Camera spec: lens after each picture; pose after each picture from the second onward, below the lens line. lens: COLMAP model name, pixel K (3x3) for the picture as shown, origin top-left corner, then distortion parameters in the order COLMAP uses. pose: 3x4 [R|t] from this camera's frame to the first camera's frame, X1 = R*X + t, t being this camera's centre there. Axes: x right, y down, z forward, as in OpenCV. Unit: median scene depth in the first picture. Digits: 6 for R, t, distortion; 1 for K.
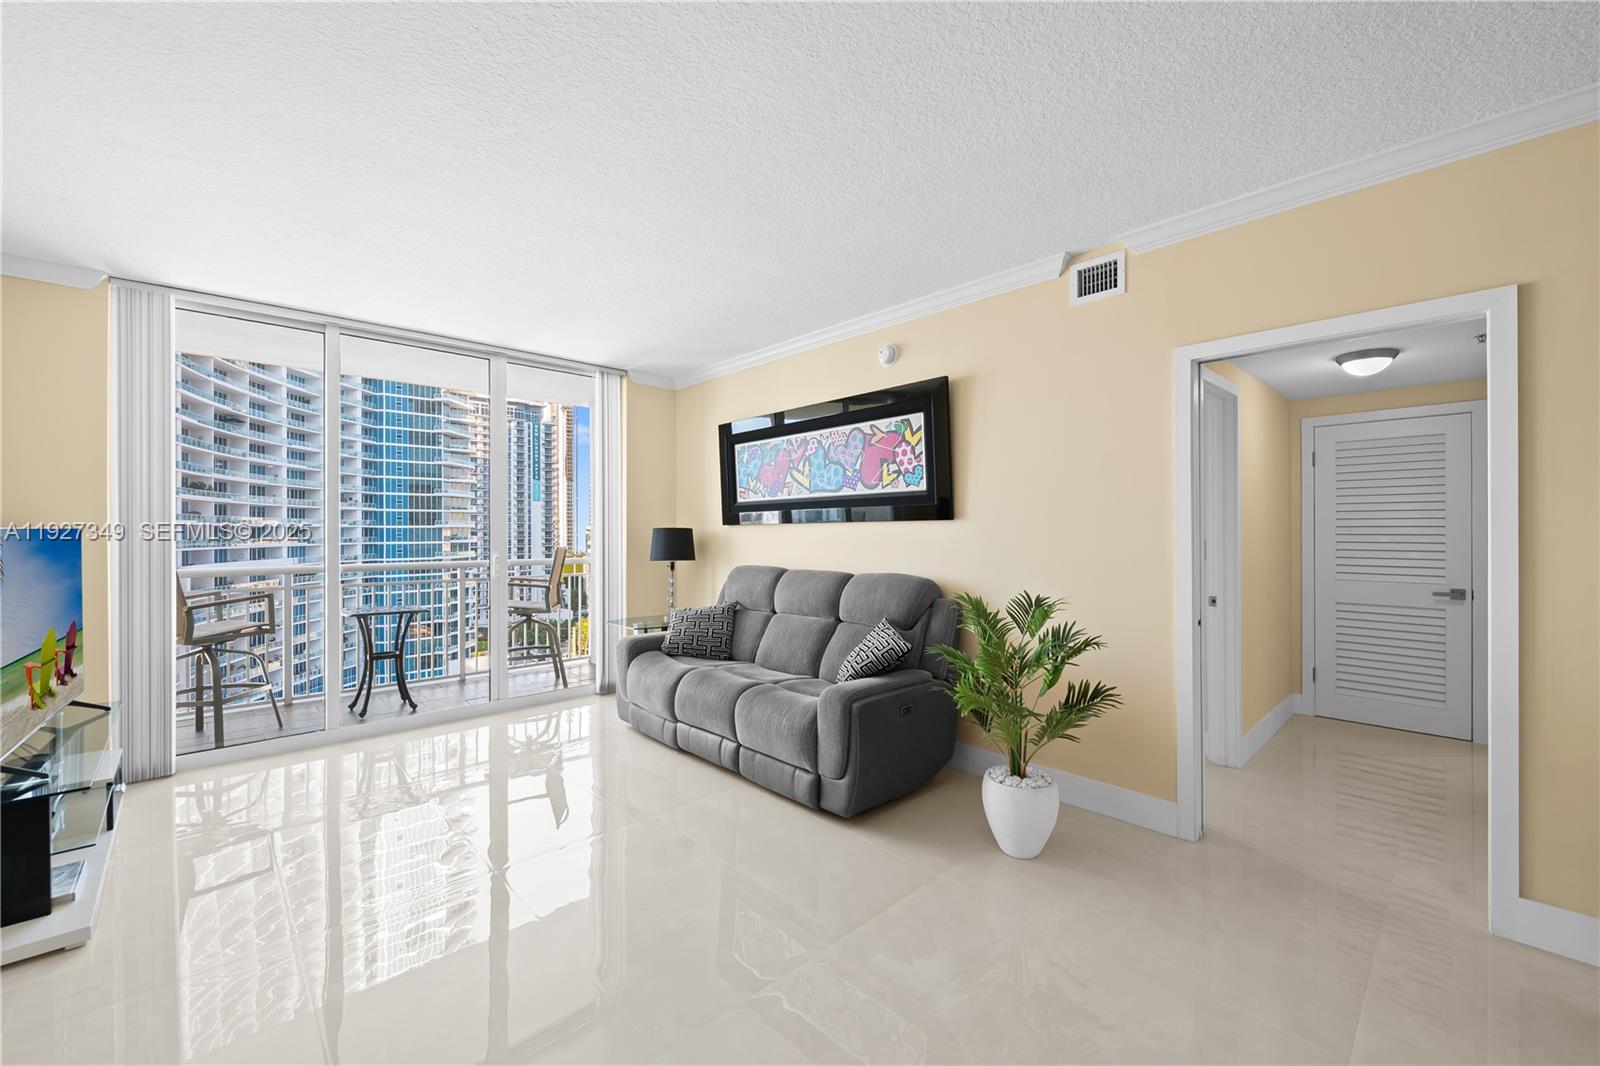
lens RADIAL K [[659.3, 0, 834.6], [0, 659.3, 530.4], [0, 0, 1]] dist [0.012733, -0.005067]
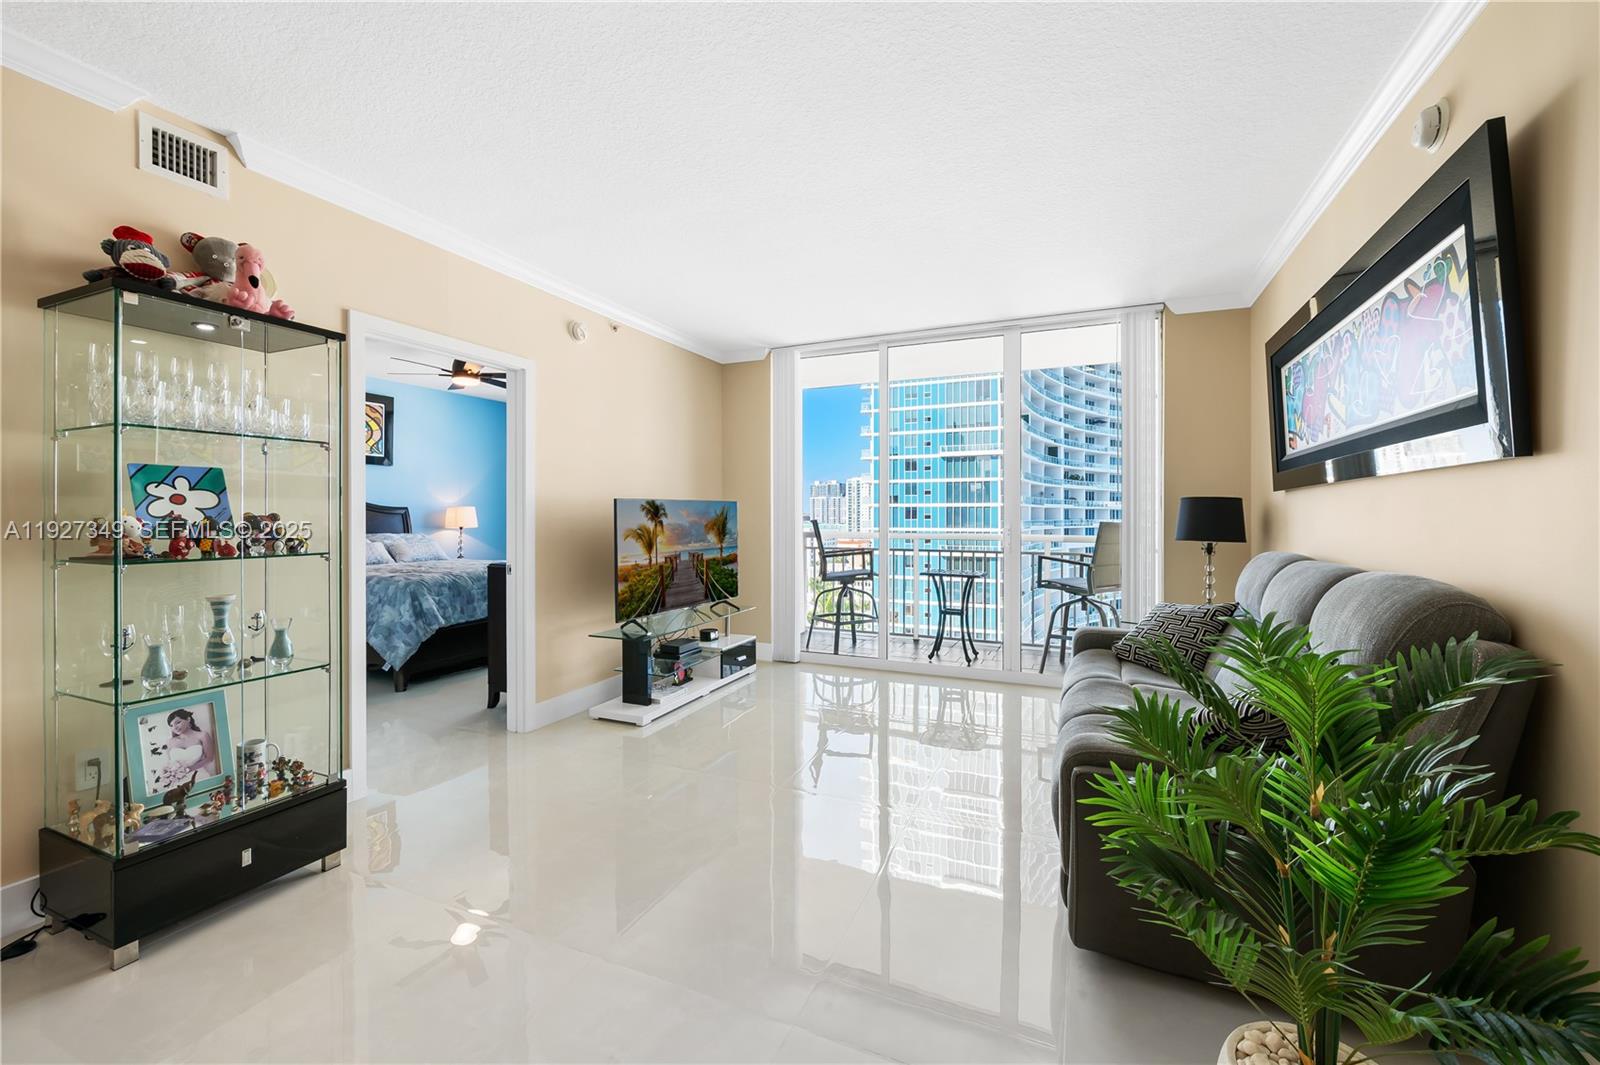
lens RADIAL K [[662.0, 0, 788.7], [0, 662.0, 530.9], [0, 0, 1]] dist [0.005752, -0.002552]
pose [[0.361066, 0.023375, -0.932247, 0.323992], [0.002106, 0.999663, 0.025881, 0.015891], [0.932538, -0.011308, 0.360895, 0.330318]]
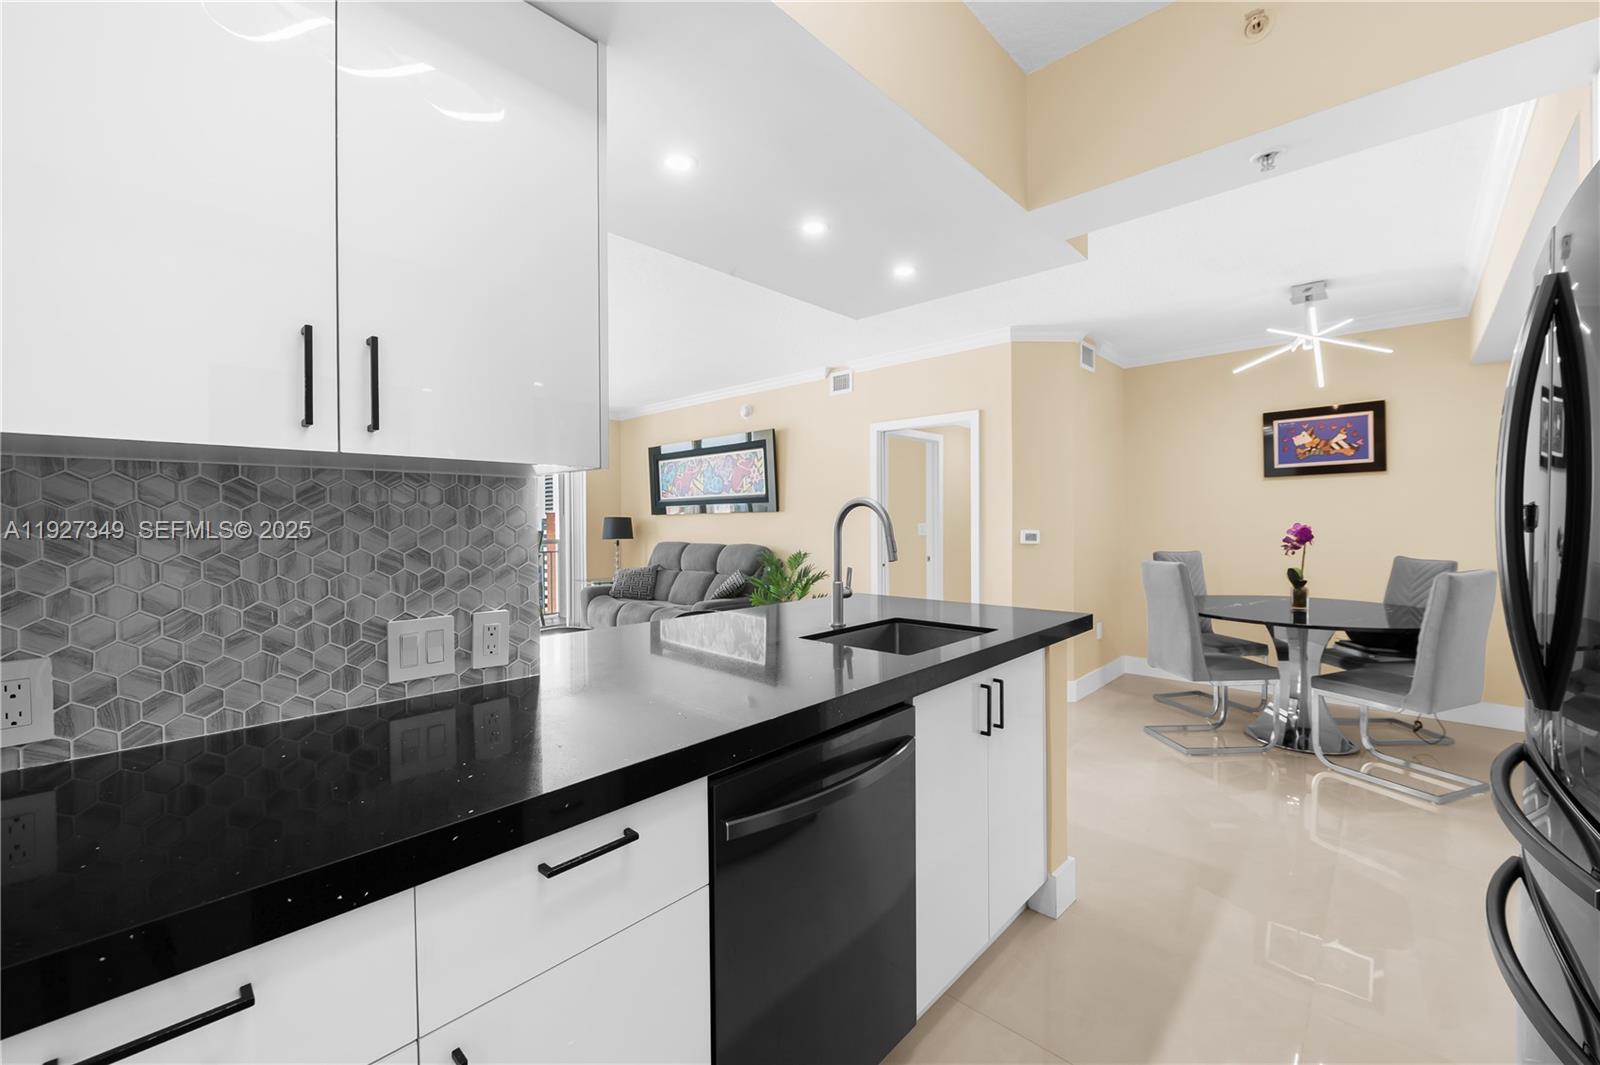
lens RADIAL K [[662.0, 0, 816.1], [0, 662.0, 533.0], [0, 0, 1]] dist [0.005752, -0.002552]
pose [[0.999707, 0.002428, 0.024072, 0.190172], [-0.002819, 0.999865, 0.016214, 0.008123], [-0.024030, -0.016278, 0.999579, -0.580290]]
